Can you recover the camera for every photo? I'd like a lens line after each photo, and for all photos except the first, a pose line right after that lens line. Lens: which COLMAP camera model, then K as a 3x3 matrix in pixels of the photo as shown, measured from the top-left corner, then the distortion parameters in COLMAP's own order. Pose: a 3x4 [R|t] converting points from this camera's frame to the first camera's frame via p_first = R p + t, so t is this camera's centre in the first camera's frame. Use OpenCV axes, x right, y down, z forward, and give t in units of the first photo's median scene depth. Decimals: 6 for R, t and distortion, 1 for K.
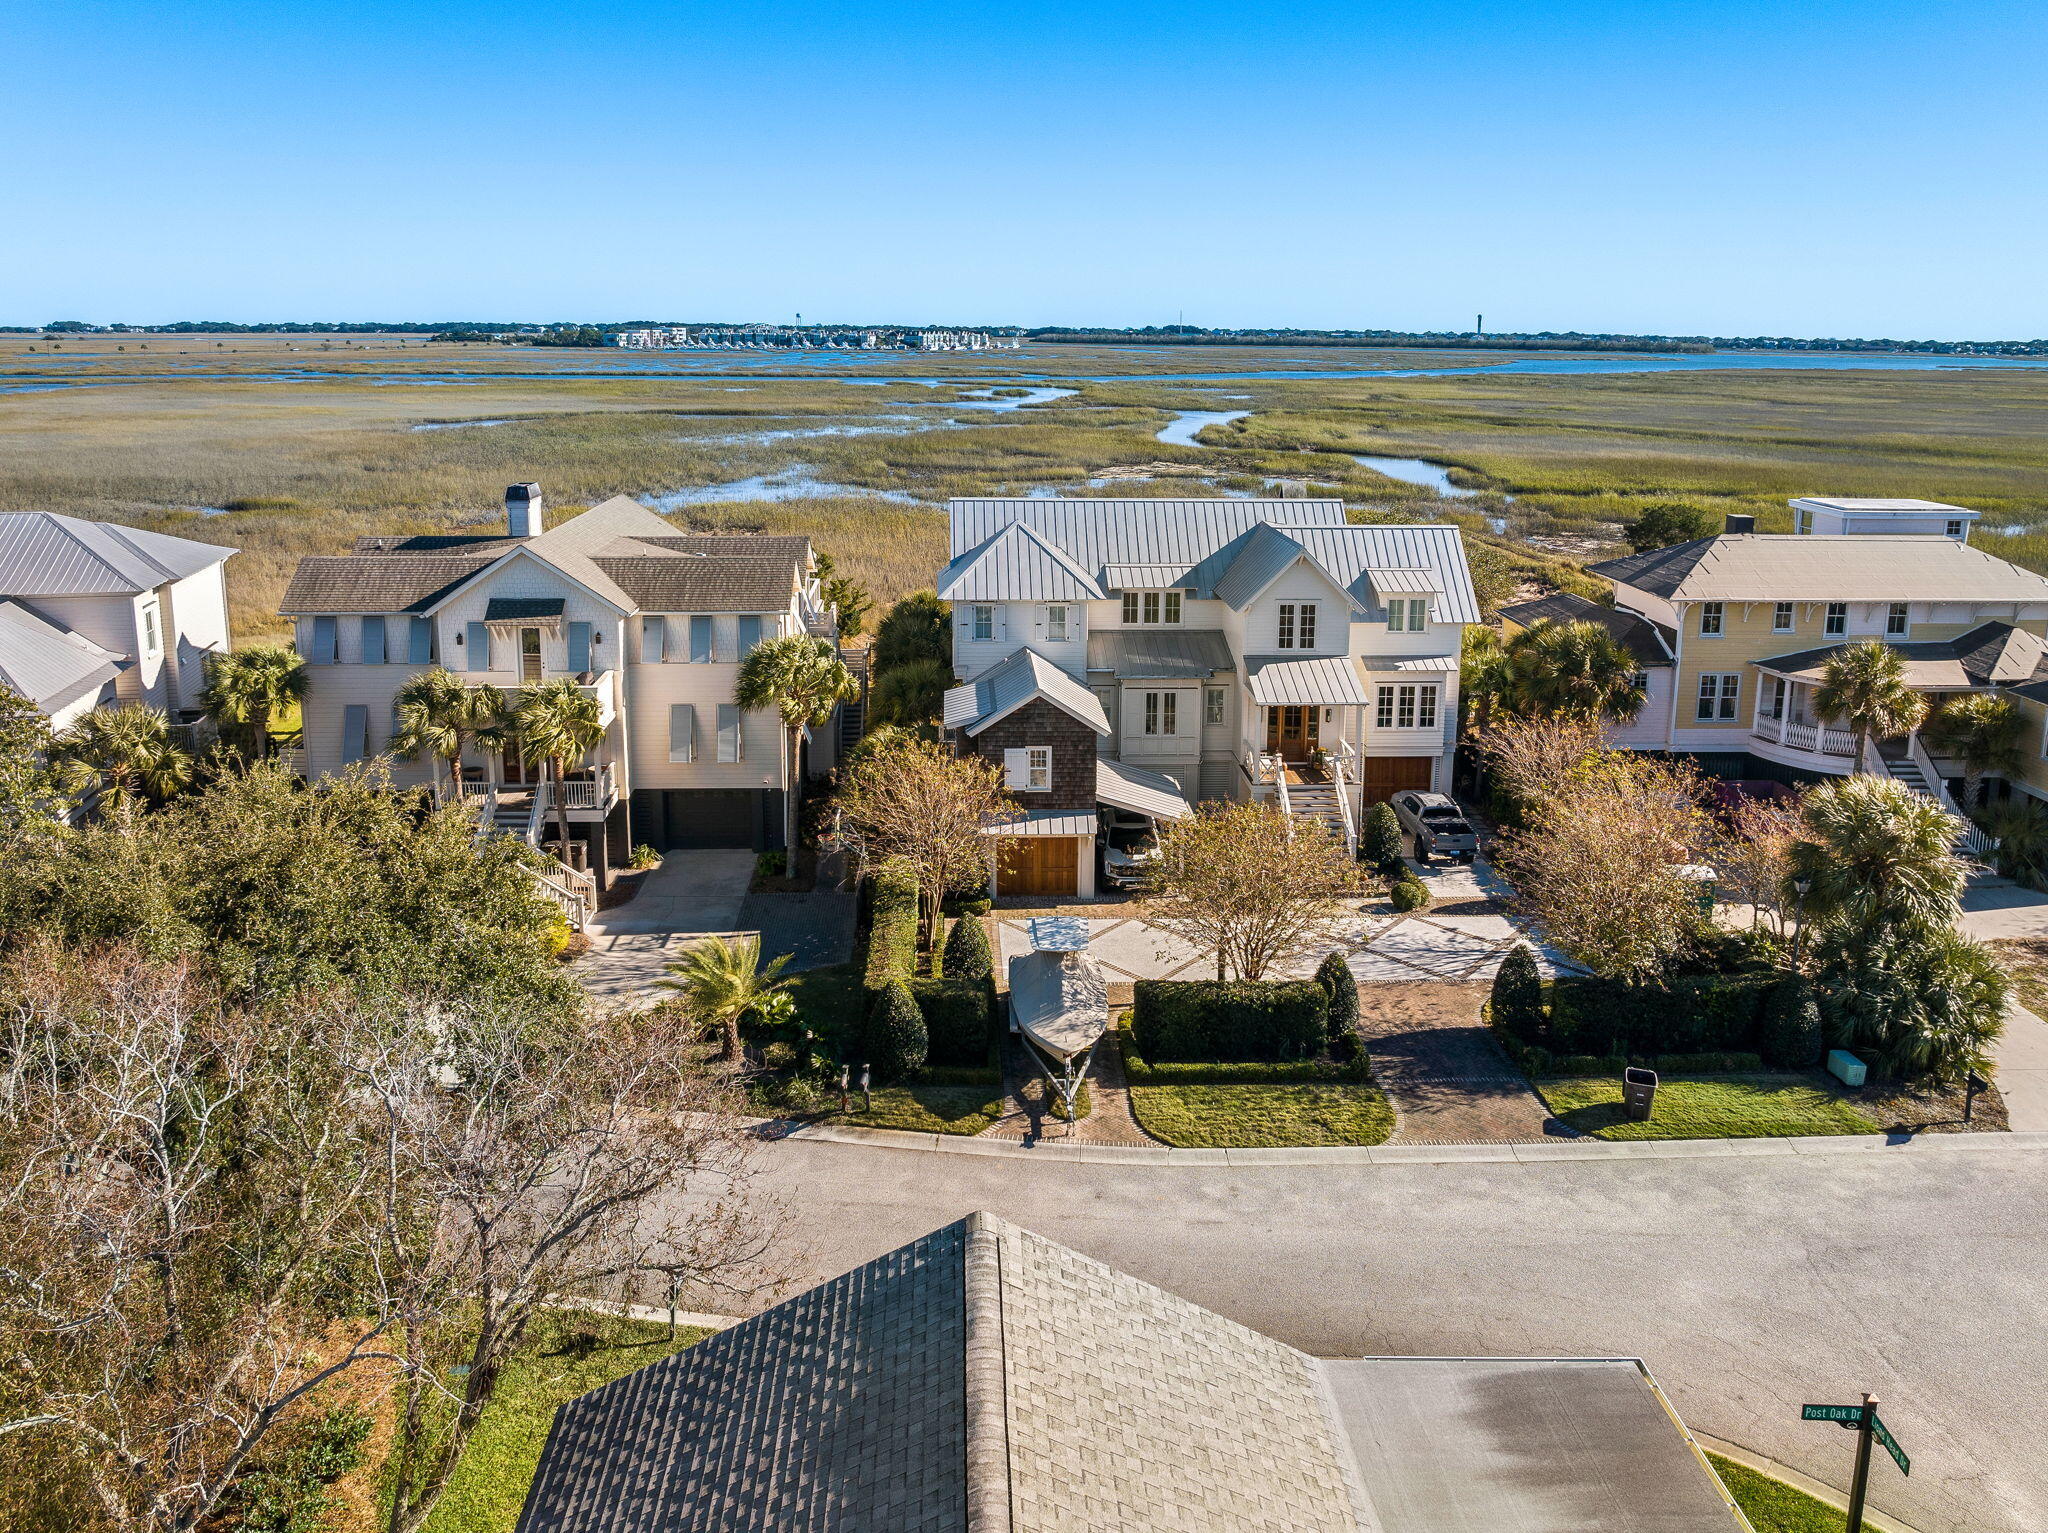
lens RADIAL K [[1554.6, 0, 1016.3], [0, 1554.6, 578.0], [0, 0, 1]] dist [-0.031778, -0.003688]
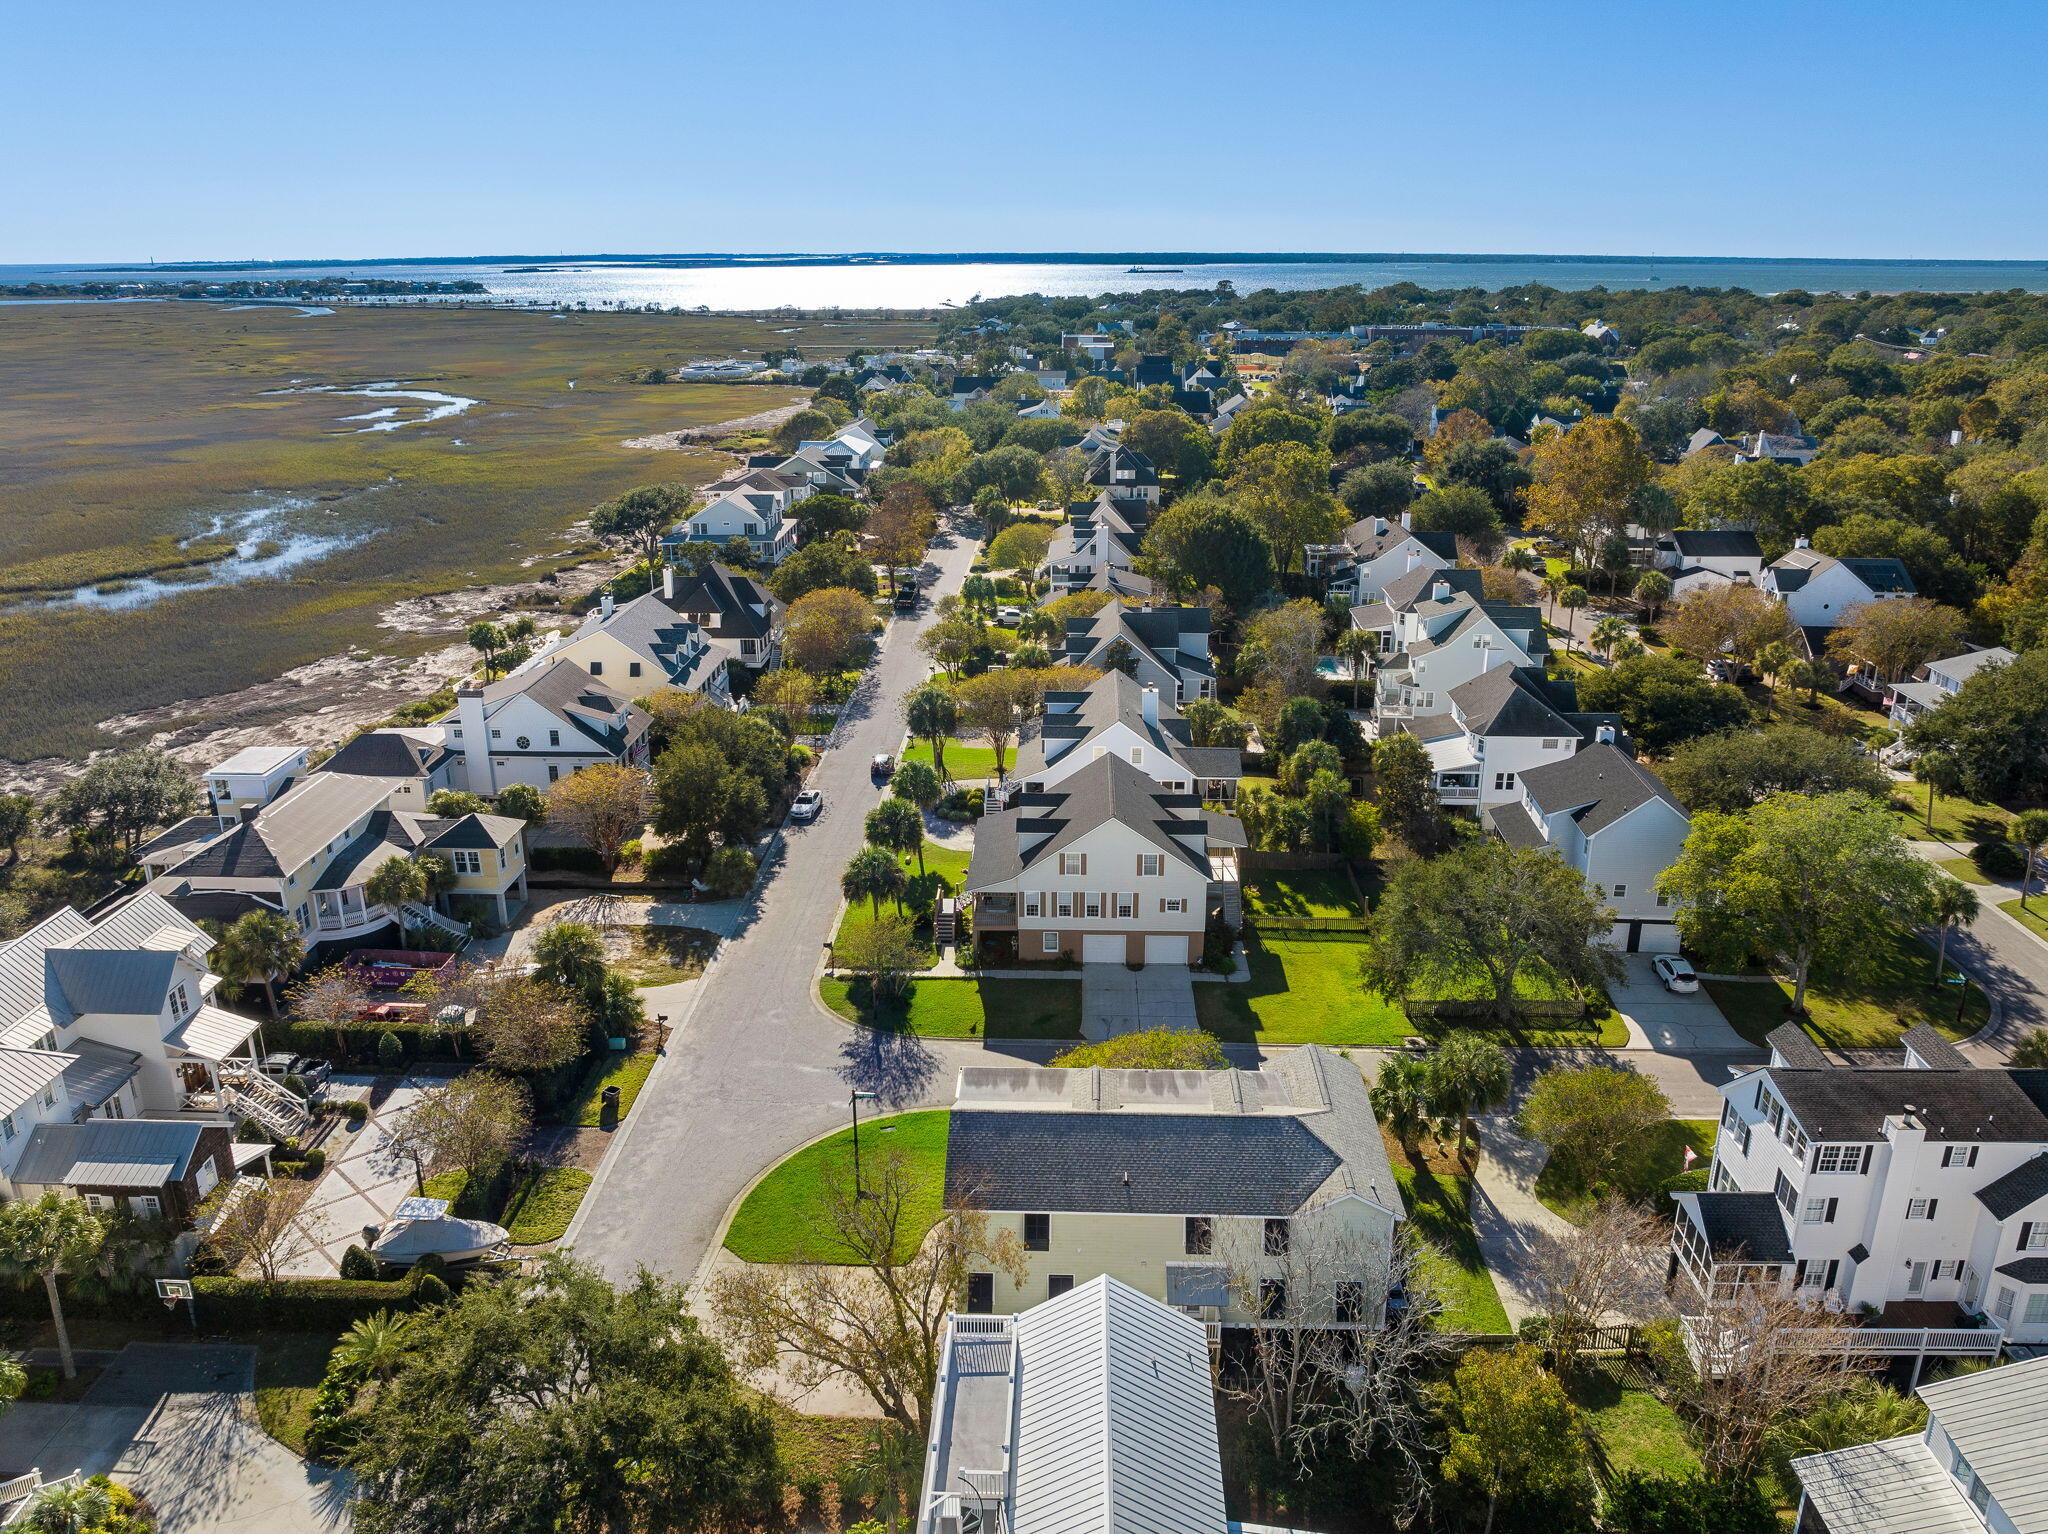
lens RADIAL K [[1493.6, 0, 1024.0], [0, 1493.6, 767.0], [0, 0, 1]] dist [-0.037730, 0.004401]
pose [[0.090087, -0.339183, 0.936397, -0.937079], [0.168430, 0.931865, 0.321338, -0.472461], [-0.981588, 0.128769, 0.141077, 0.020471]]
